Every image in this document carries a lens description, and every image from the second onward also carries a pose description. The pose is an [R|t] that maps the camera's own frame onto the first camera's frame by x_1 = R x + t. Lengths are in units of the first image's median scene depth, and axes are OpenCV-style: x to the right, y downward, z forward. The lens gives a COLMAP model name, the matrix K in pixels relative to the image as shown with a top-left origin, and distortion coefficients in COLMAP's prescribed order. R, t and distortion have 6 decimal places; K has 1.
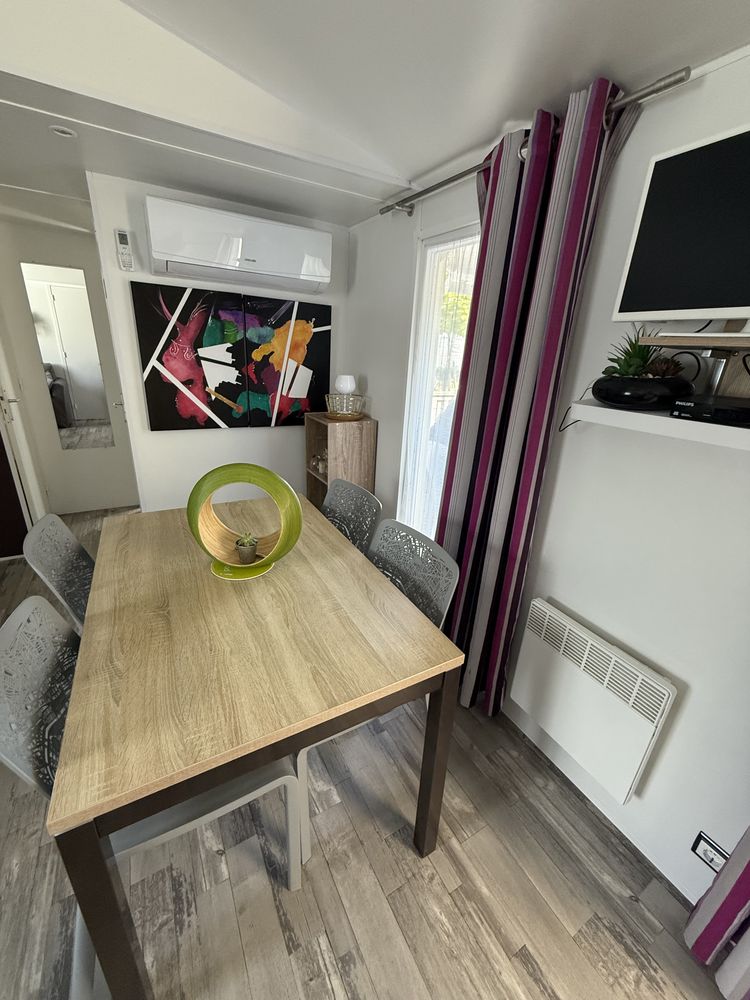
lens RADIAL K [[397.9, 0, 375.2], [0, 397.9, 498.8], [0, 0, 1]] dist [-0.003895, 0.001316]
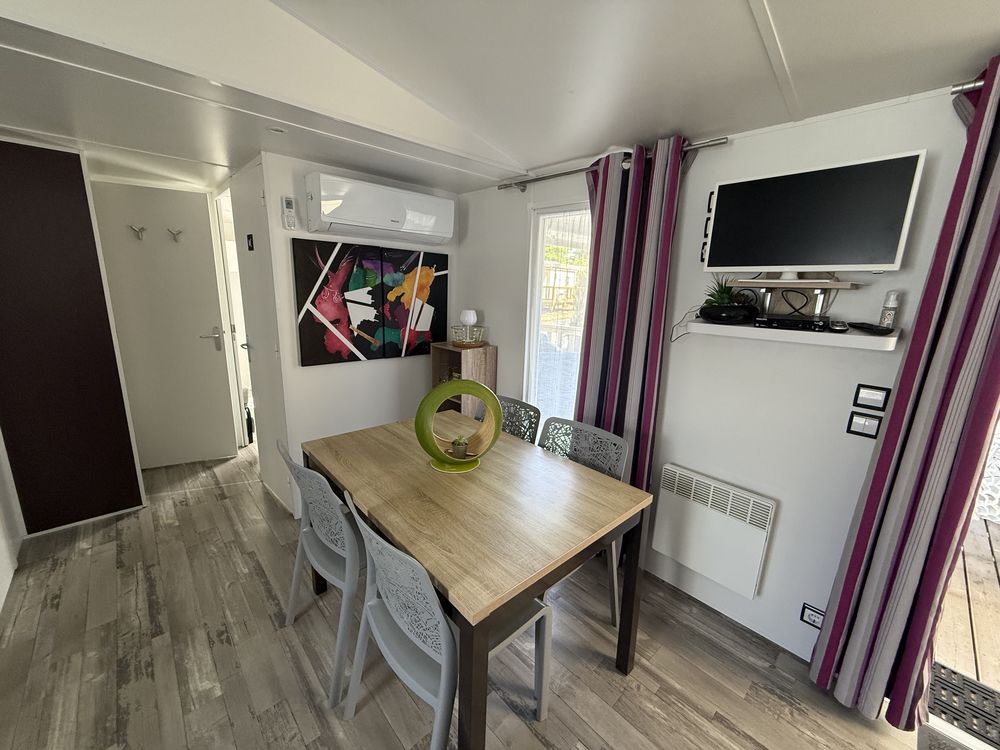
lens RADIAL K [[397.9, 0, 494.5], [0, 397.9, 377.6], [0, 0, 1]] dist [-0.003895, 0.001316]
pose [[0.974850, -0.073914, 0.210250, -0.350124], [0.099572, 0.988457, -0.114183, 0.044884], [-0.199383, 0.132246, 0.970957, -0.198131]]
